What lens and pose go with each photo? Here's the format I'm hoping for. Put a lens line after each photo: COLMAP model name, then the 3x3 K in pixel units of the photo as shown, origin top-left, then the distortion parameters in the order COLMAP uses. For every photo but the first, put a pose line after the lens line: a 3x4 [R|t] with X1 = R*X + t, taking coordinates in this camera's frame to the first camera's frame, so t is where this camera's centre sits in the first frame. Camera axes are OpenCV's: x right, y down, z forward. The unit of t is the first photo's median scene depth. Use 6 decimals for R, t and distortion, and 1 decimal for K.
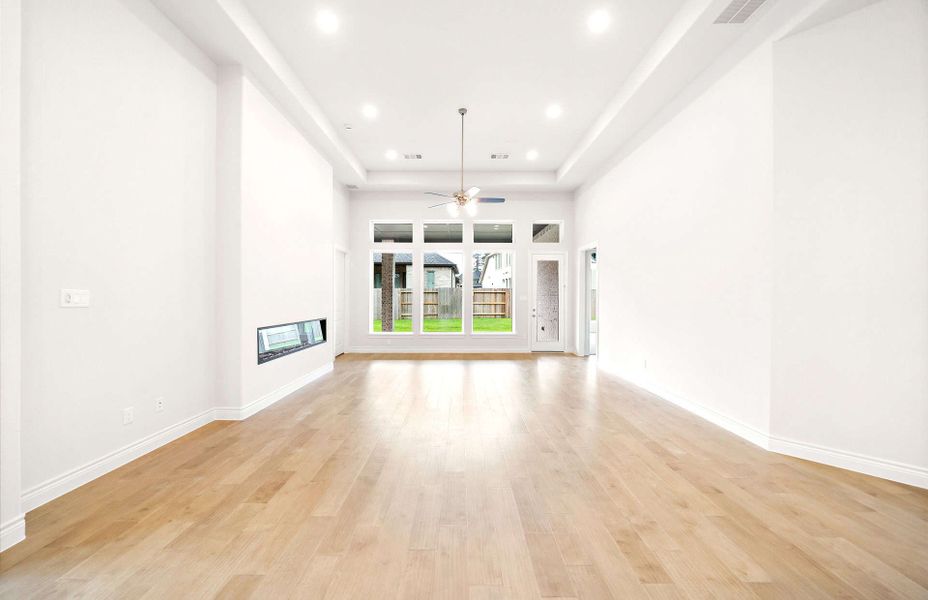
lens RADIAL K [[318.1, 0, 464.0], [0, 318.1, 300.0], [0, 0, 1]] dist [-0.006211, 0.000078]
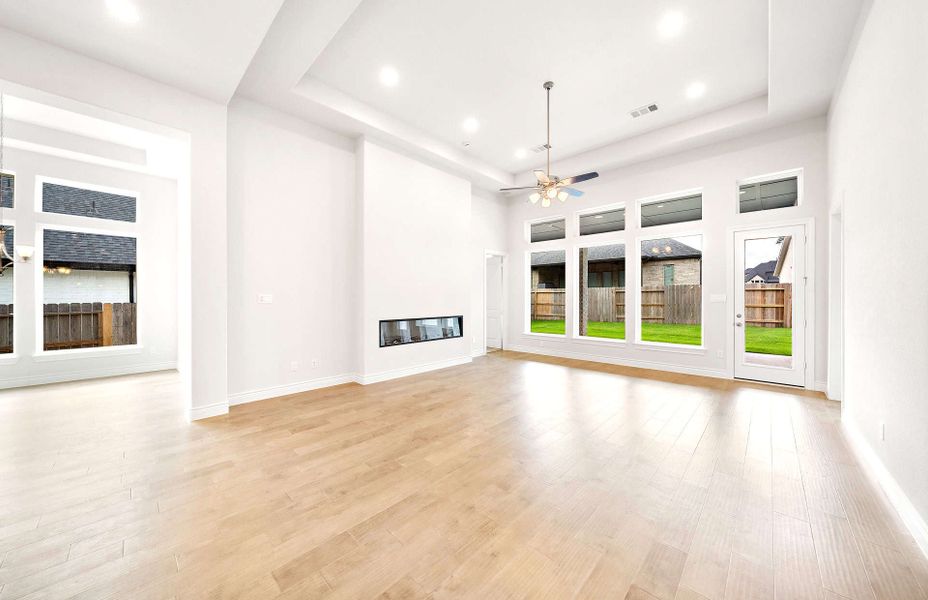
lens RADIAL K [[324.0, 0, 464.5], [0, 324.0, 298.9], [0, 0, 1]] dist [-0.002111, -0.000008]
pose [[0.718057, -0.000311, -0.695984, 0.573755], [-0.002642, 0.999991, -0.003172, -0.000855], [0.695979, 0.004117, 0.718050, 0.251708]]
